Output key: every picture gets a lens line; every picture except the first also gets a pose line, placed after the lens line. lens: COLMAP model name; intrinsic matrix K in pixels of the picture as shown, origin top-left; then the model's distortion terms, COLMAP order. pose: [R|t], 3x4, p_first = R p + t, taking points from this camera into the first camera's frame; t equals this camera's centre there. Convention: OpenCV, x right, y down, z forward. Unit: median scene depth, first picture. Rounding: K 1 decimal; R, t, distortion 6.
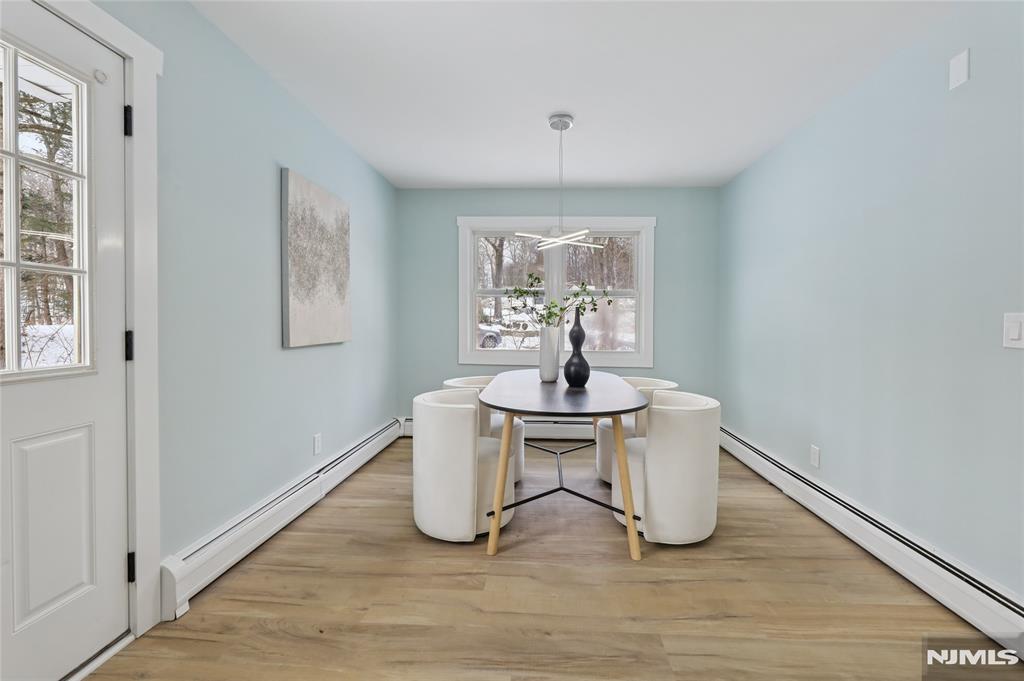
lens RADIAL K [[434.8, 0, 524.7], [0, 434.8, 327.3], [0, 0, 1]] dist [-0.001833, -0.000696]
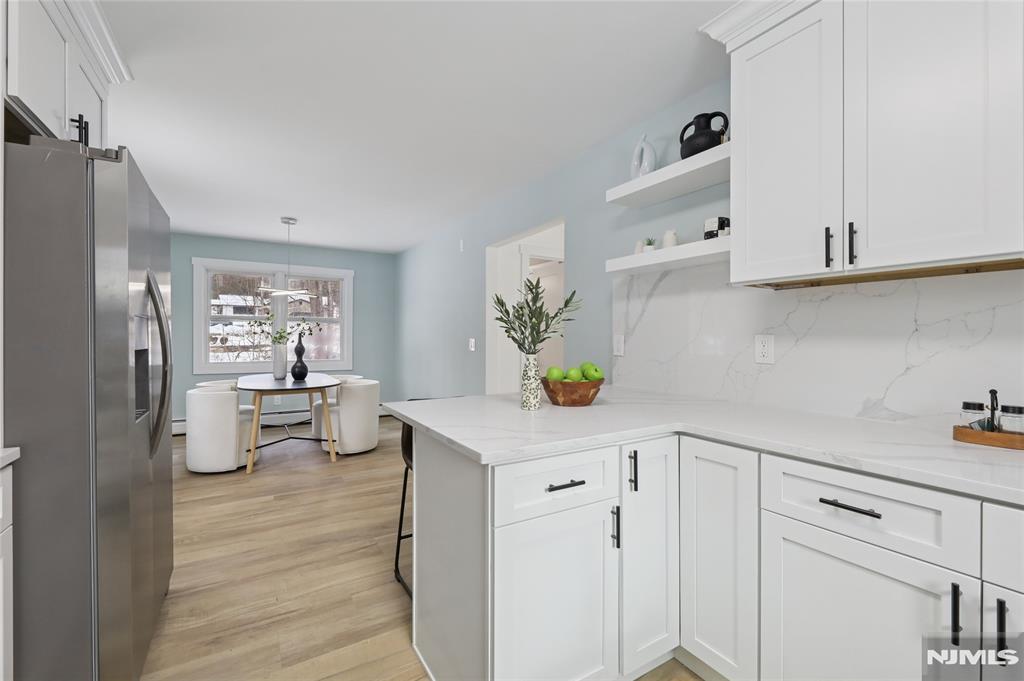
lens RADIAL K [[442.4, 0, 507.4], [0, 442.4, 330.3], [0, 0, 1]] dist [-0.000294, -0.000029]
pose [[0.836065, 0.001819, 0.548627, -0.159366], [0.009126, 0.999810, -0.017222, -0.021449], [-0.548554, 0.019405, 0.835890, -0.947799]]
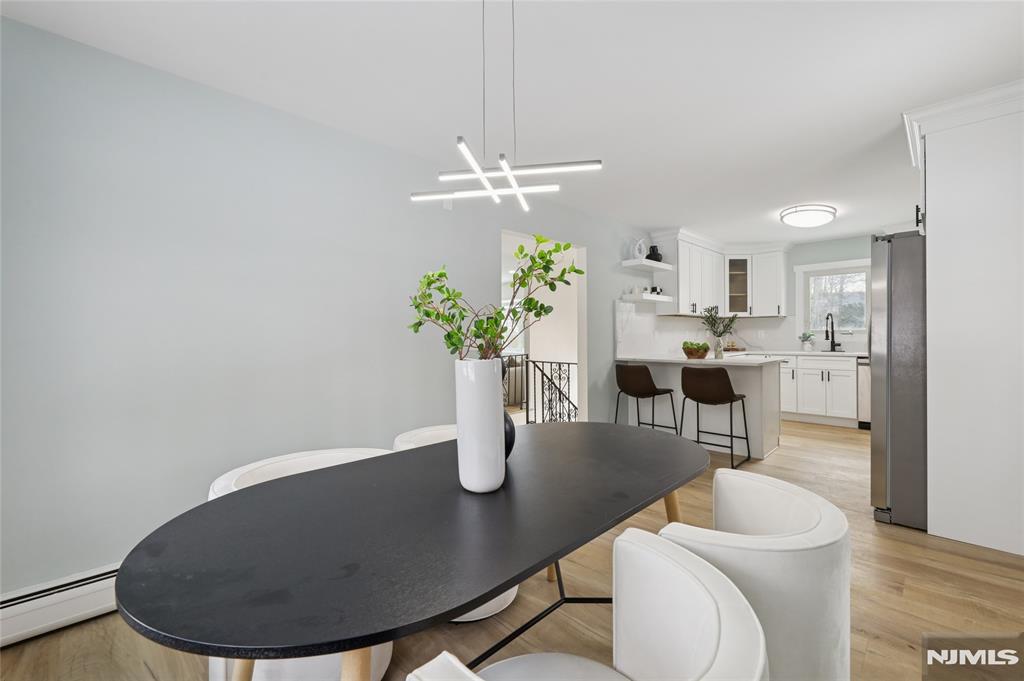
lens RADIAL K [[420.5, 0, 508.9], [0, 420.5, 336.7], [0, 0, 1]] dist [-0.000276, -0.000125]
pose [[-0.734563, -0.001160, 0.678539, -0.269551], [0.012027, 0.999819, 0.014729, -0.031236], [-0.678434, 0.018980, -0.734416, 1.474052]]
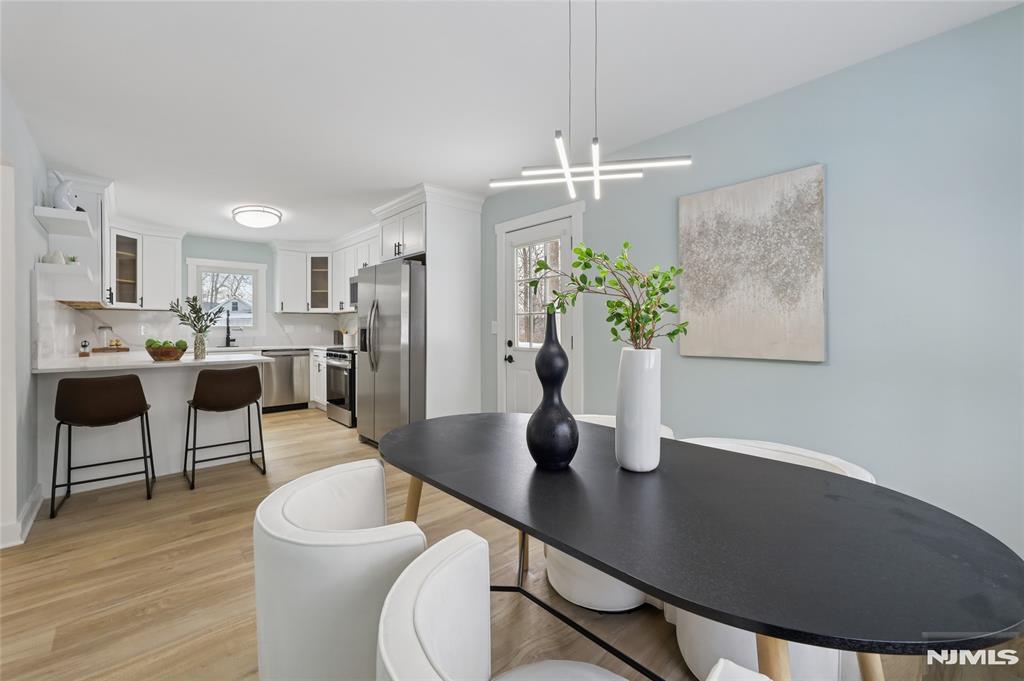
lens RADIAL K [[428.2, 0, 506.7], [0, 428.2, 329.0], [0, 0, 1]] dist [-0.000766, -0.000148]
pose [[-0.713824, 0.001668, -0.700323, 0.543507], [-0.006060, 0.999945, 0.008558, -0.027506], [0.700299, 0.010353, -0.713774, 1.428384]]
